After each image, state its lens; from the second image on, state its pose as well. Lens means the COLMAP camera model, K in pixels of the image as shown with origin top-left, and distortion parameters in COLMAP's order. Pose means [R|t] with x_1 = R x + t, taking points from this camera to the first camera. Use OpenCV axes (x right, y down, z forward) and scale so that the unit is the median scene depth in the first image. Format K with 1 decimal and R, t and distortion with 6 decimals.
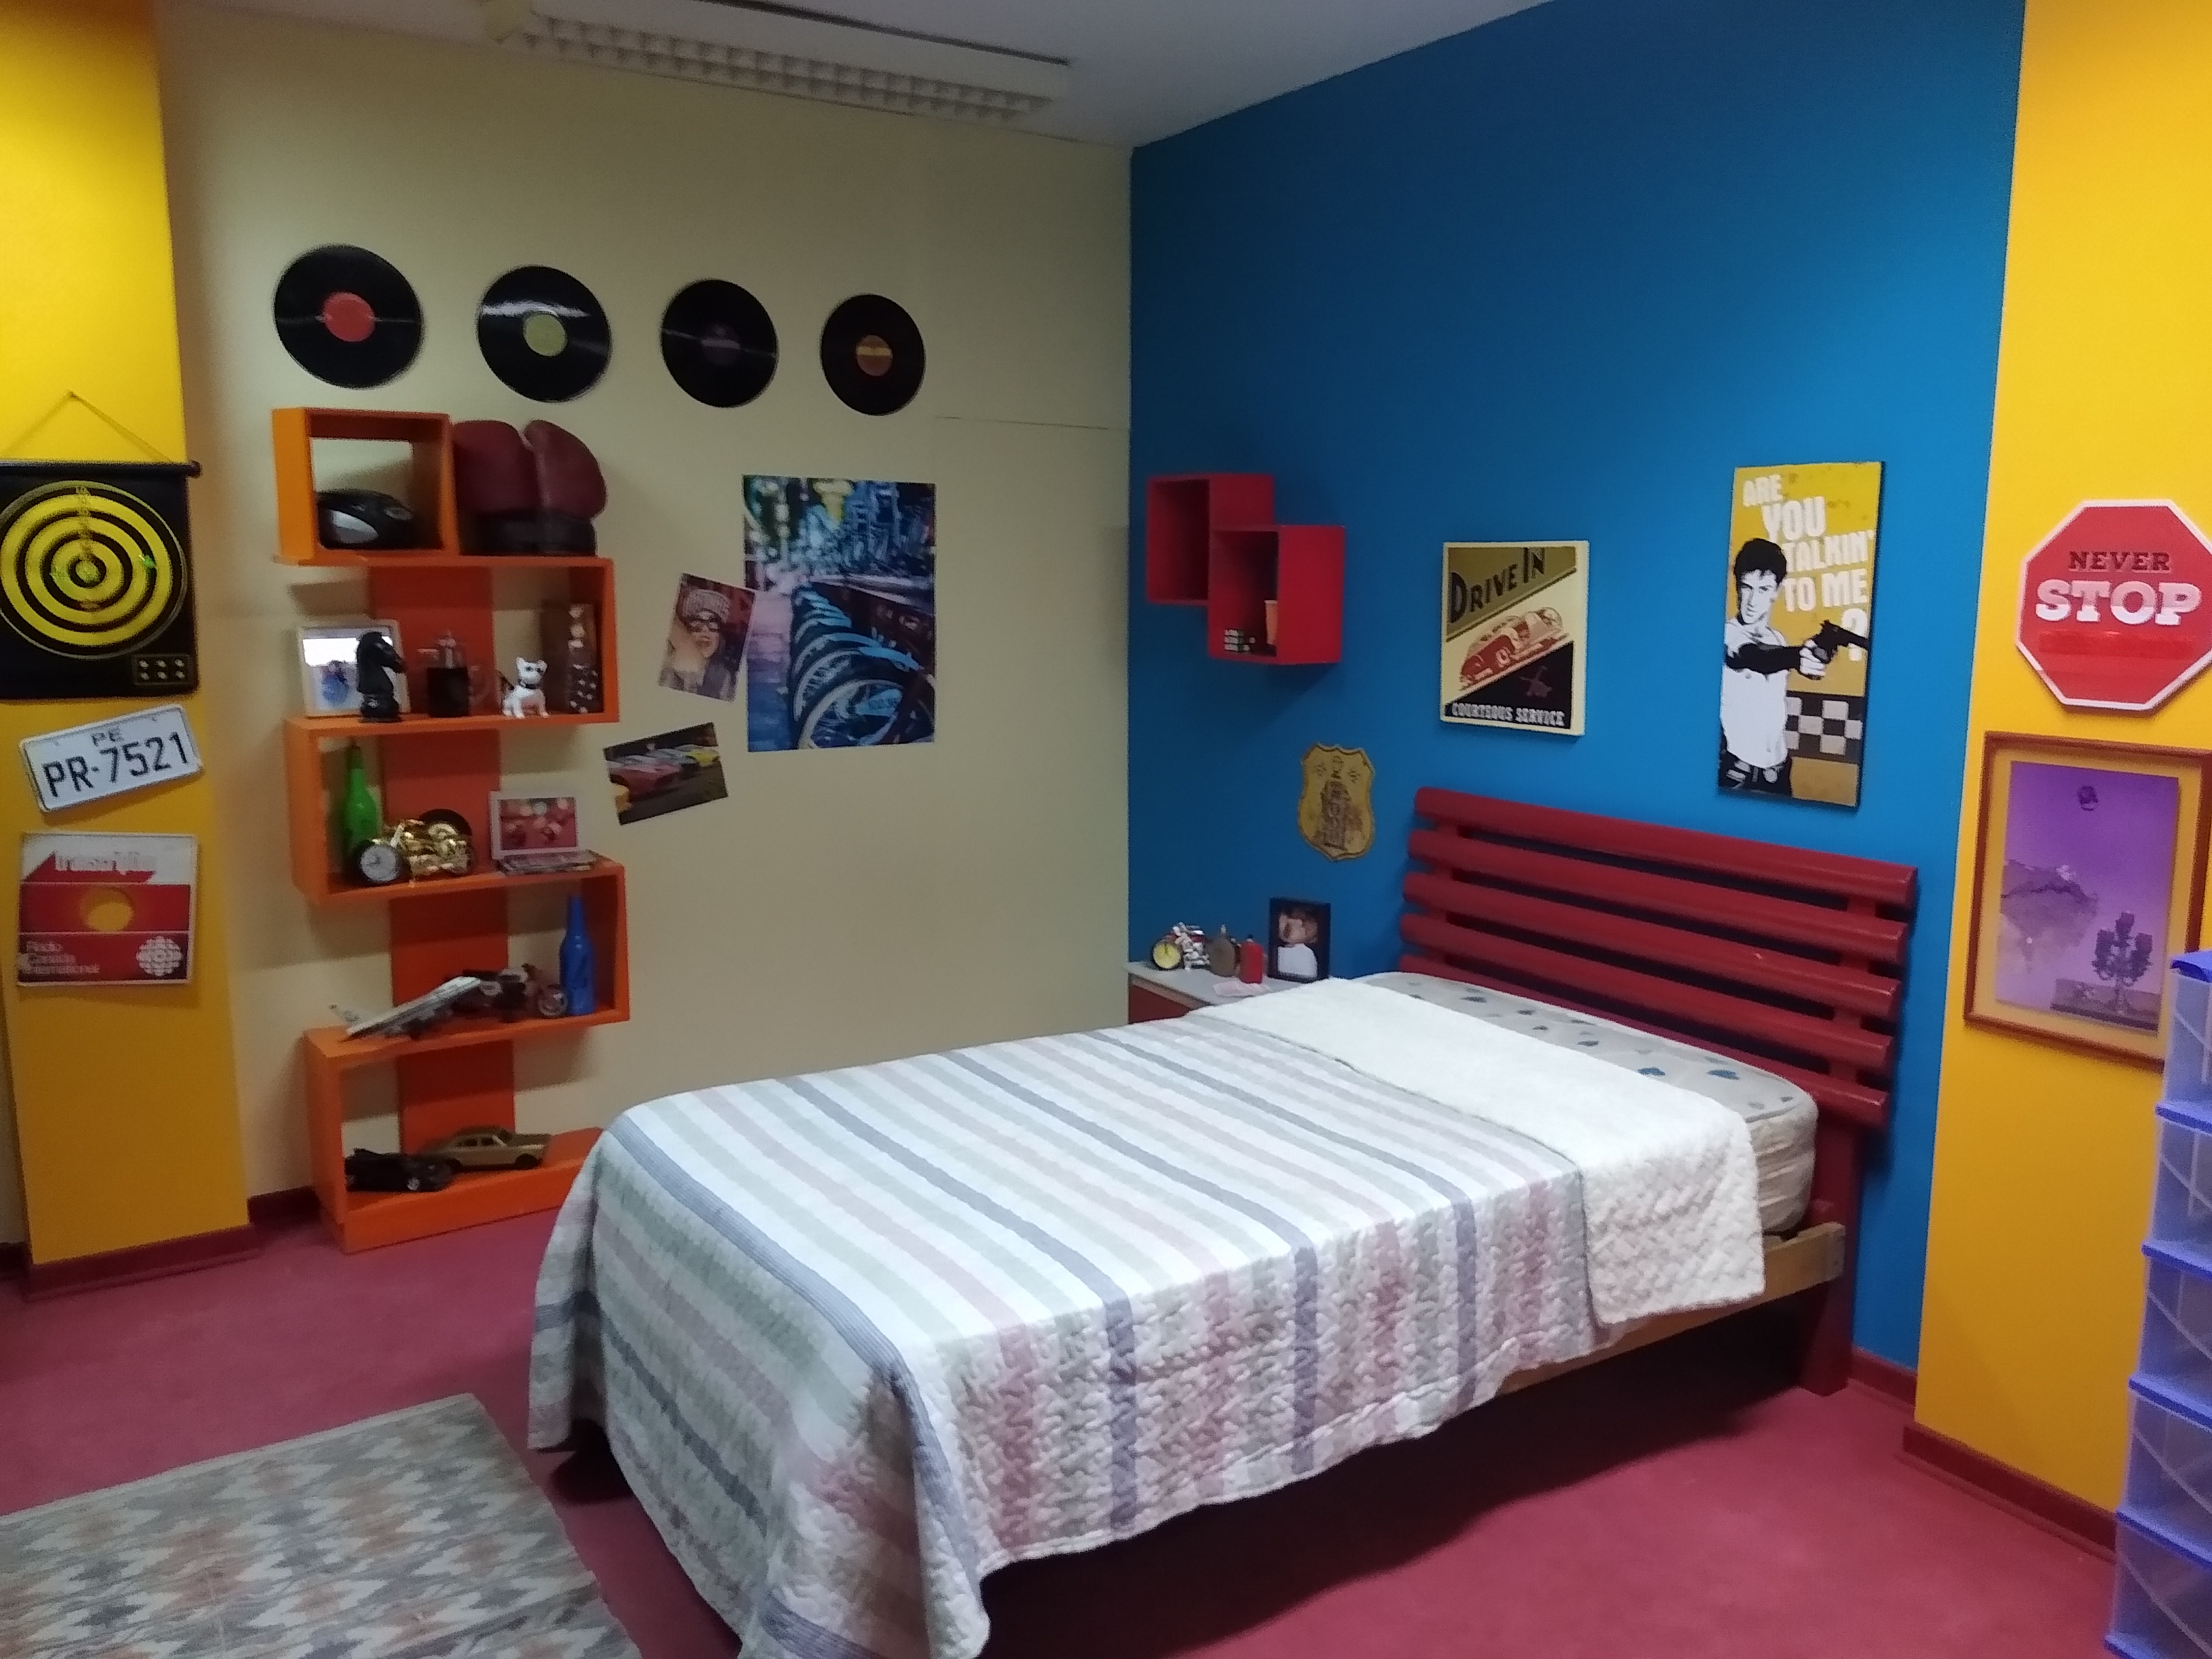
lens RADIAL K [[1722.3, 0, 1106.0], [0, 1722.3, 829.5], [0, 0, 1]] dist [0.039401, -0.001612]
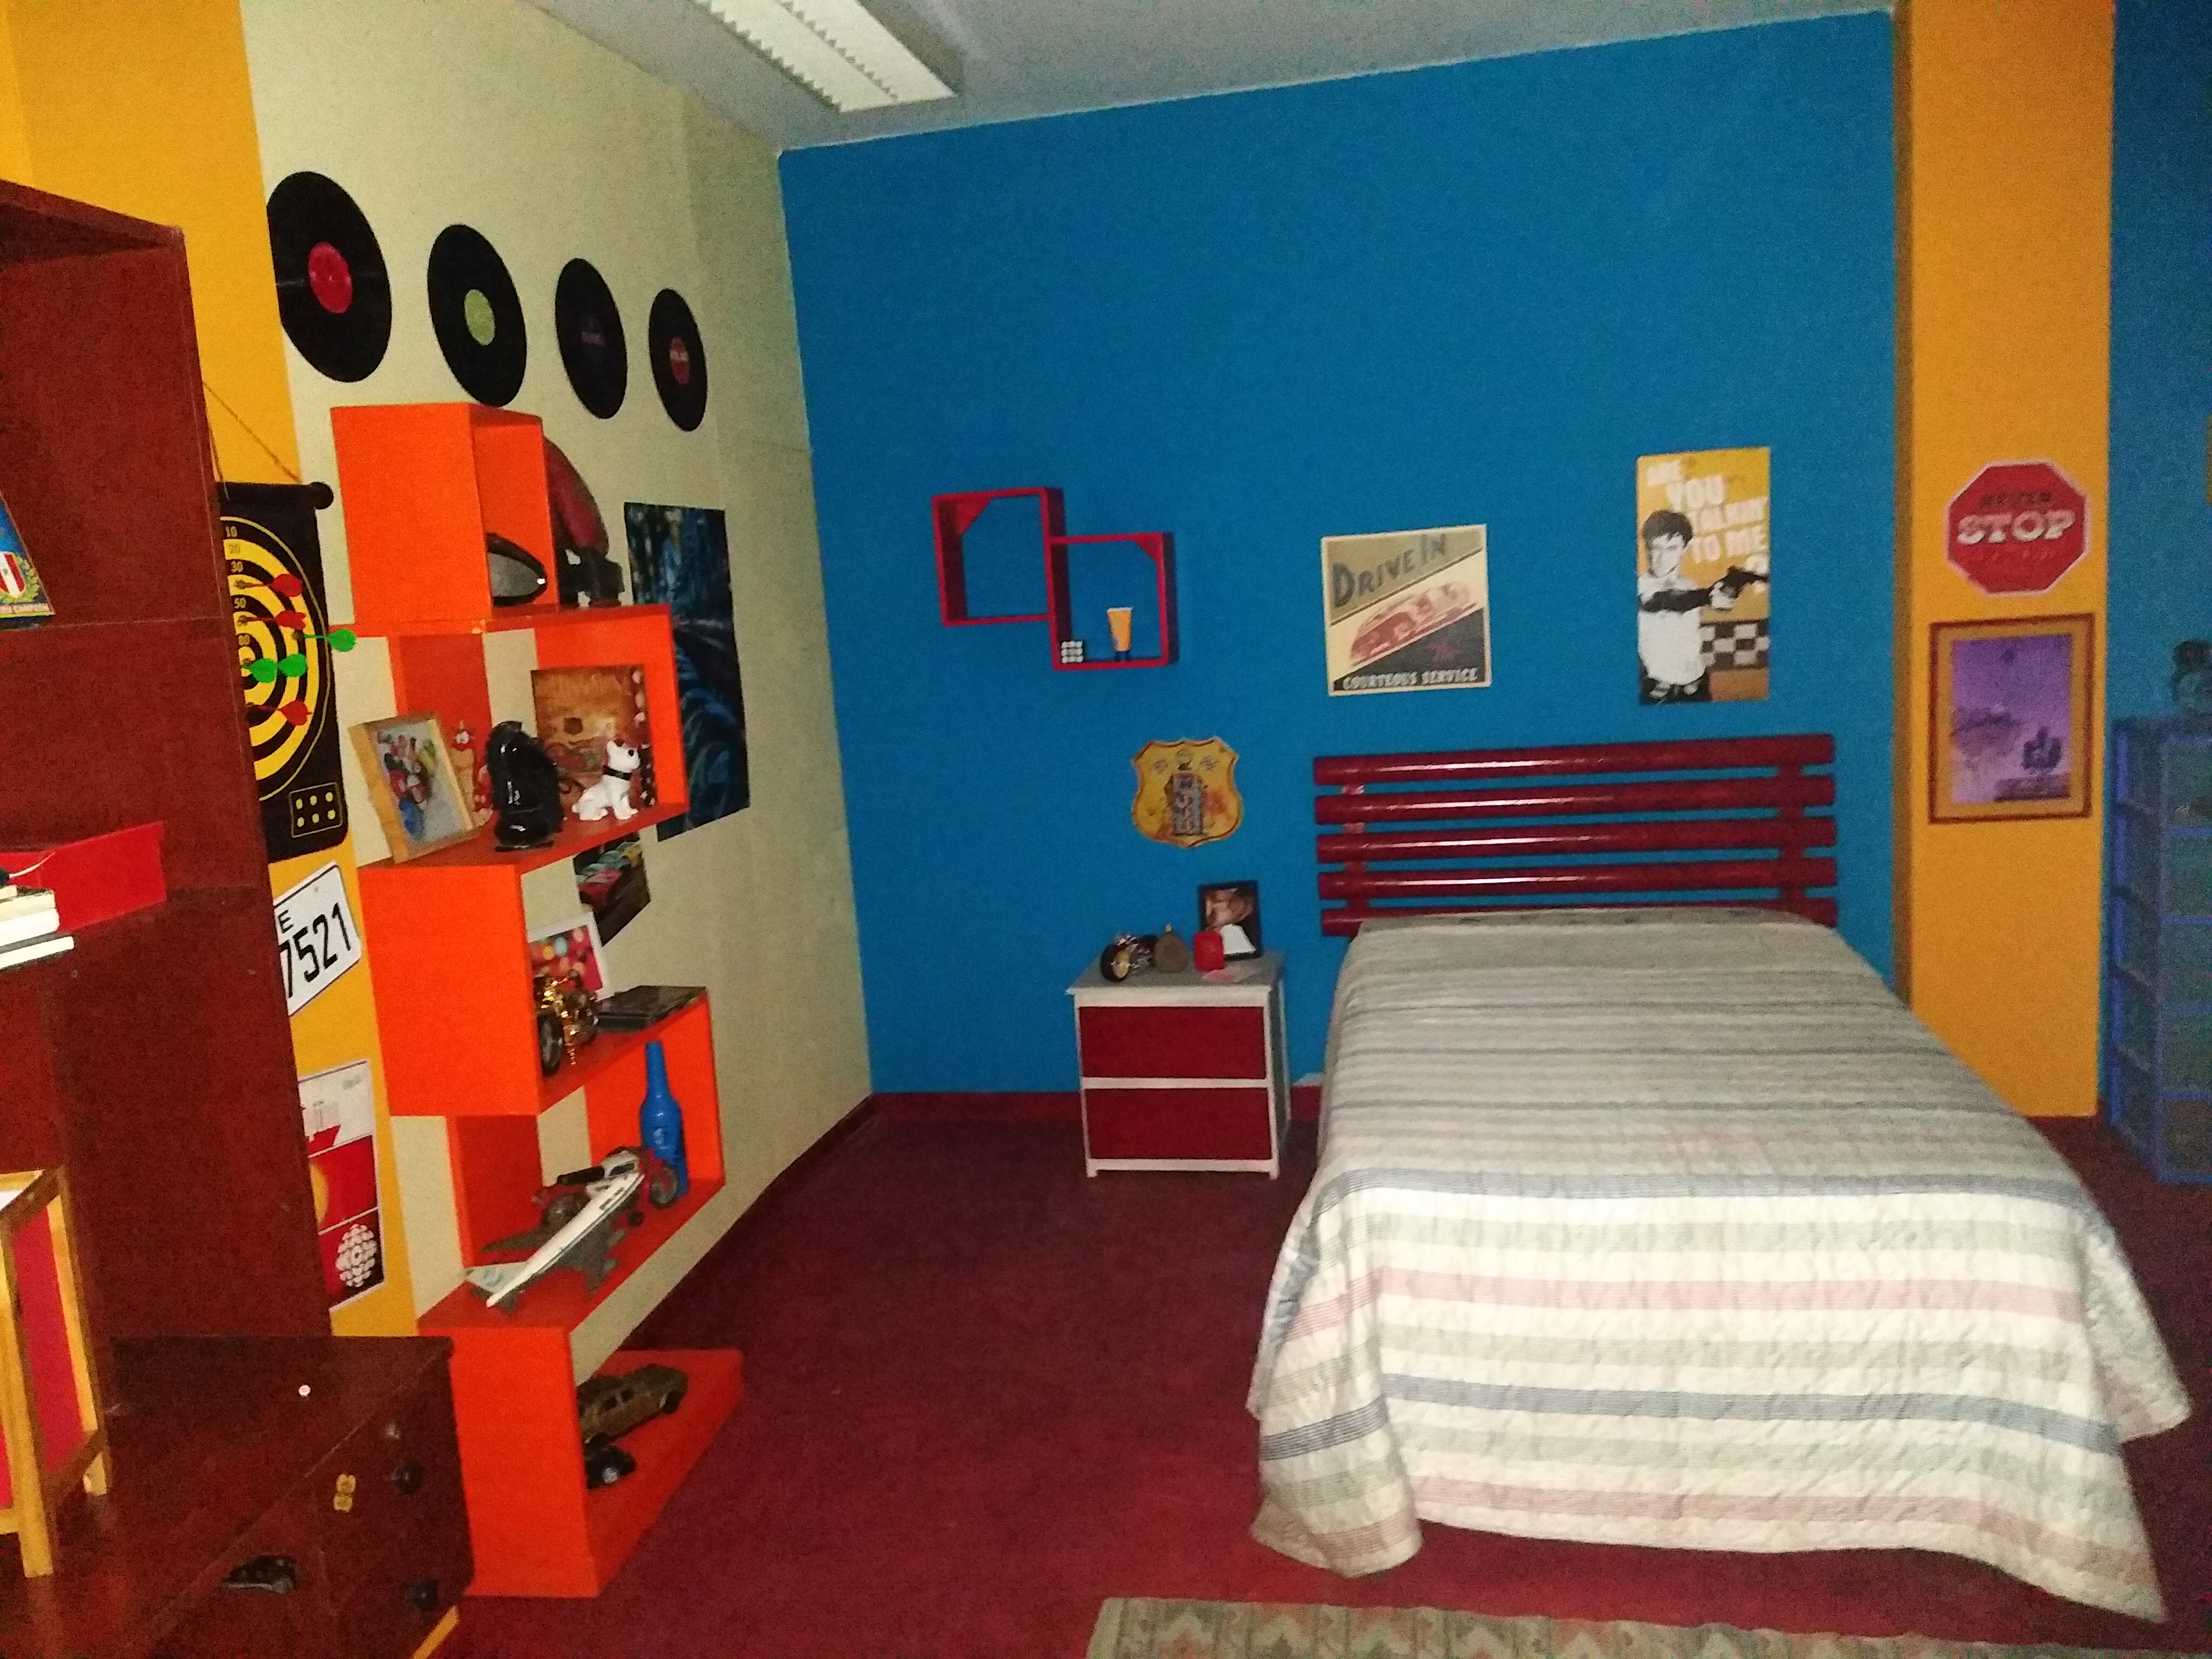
lens RADIAL K [[1722.3, 0, 1106.0], [0, 1722.3, 829.5], [0, 0, 1]] dist [0.039401, -0.001612]
pose [[0.699974, -0.160977, 0.695790, -0.785663], [0.184156, 0.982002, 0.041932, -0.057942], [-0.690017, 0.098782, 0.717021, 0.344649]]
